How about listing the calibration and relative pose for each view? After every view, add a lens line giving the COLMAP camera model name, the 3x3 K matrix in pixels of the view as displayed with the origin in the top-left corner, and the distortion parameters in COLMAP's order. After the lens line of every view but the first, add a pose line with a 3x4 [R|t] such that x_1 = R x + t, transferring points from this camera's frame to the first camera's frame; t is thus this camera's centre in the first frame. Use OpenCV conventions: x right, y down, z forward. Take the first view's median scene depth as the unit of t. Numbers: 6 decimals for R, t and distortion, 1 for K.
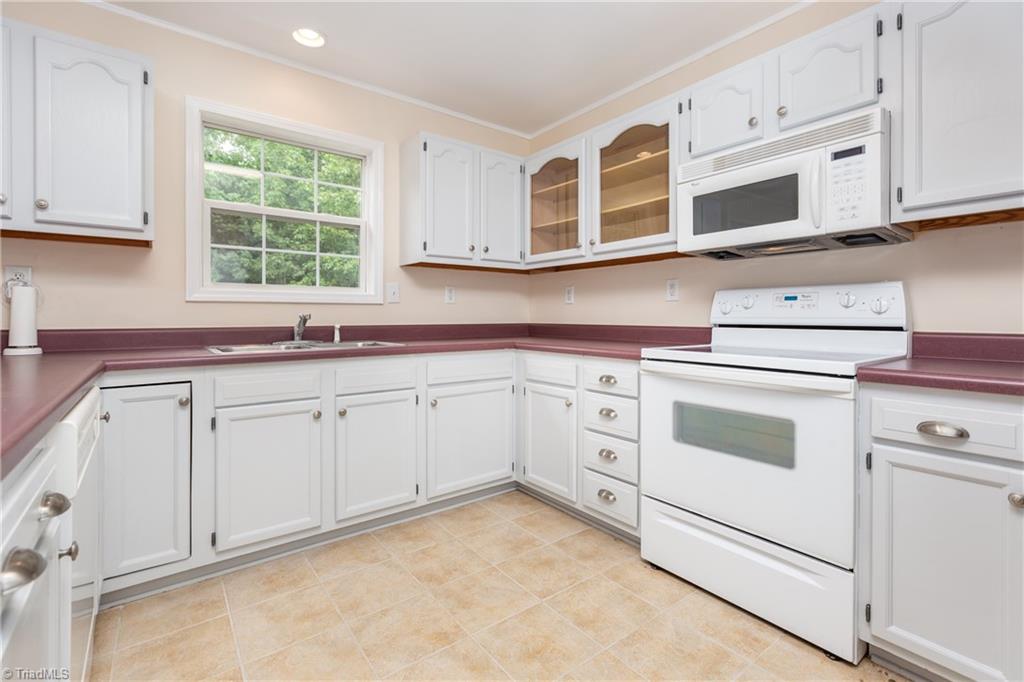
lens RADIAL K [[465.6, 0, 506.4], [0, 465.6, 310.7], [0, 0, 1]] dist [0.006560, -0.000481]
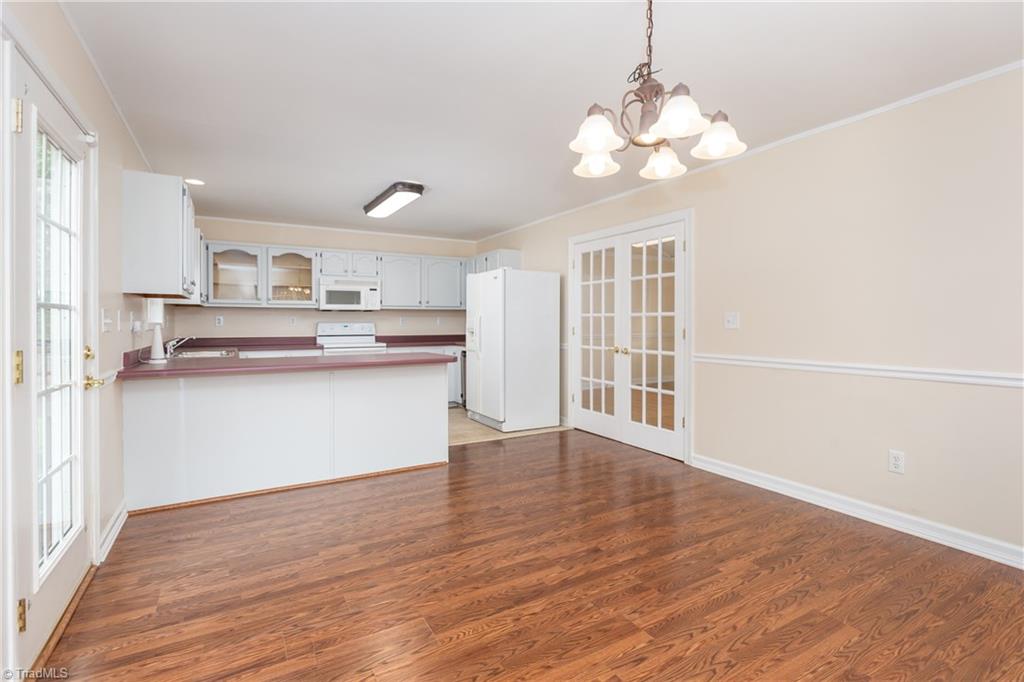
lens RADIAL K [[478.8, 0, 509.2], [0, 478.8, 325.8], [0, 0, 1]] dist [-0.002652, 0.001179]
pose [[0.123787, -0.006882, 0.992285, -2.675613], [-0.008638, 0.999931, 0.008013, -0.072029], [-0.992271, -0.009563, 0.123719, -0.525850]]
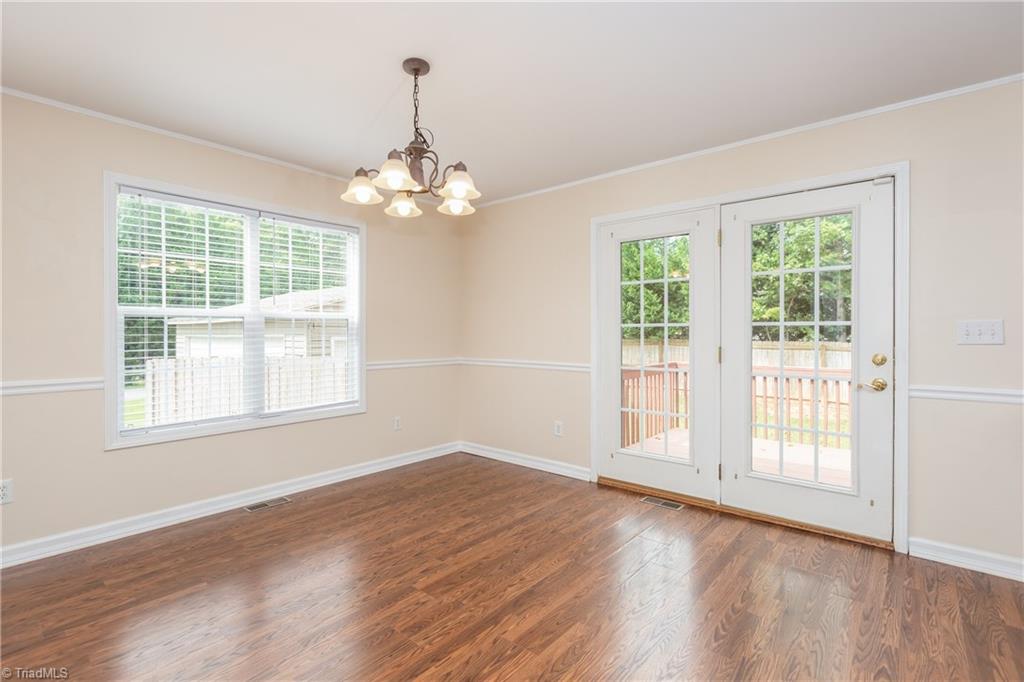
lens RADIAL K [[478.8, 0, 512.3], [0, 478.8, 336.9], [0, 0, 1]] dist [-0.002652, 0.001179]
pose [[0.225009, 0.009933, -0.974306, -0.473572], [0.007676, 0.999899, 0.011967, -0.077738], [0.974326, -0.010172, 0.224910, -0.717908]]
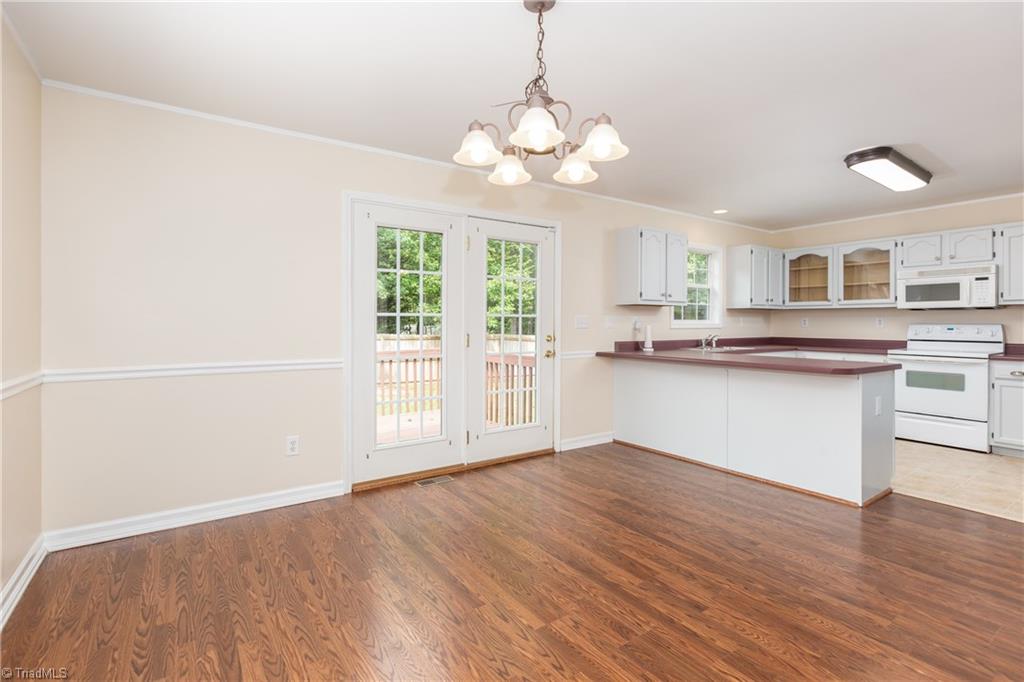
lens RADIAL K [[478.8, 0, 516.3], [0, 478.8, 319.8], [0, 0, 1]] dist [-0.002652, 0.001179]
pose [[0.999529, 0.002836, -0.030562, -1.705642], [-0.002785, 0.999995, 0.001701, -0.080124], [0.030566, -0.001615, 0.999531, -1.683838]]
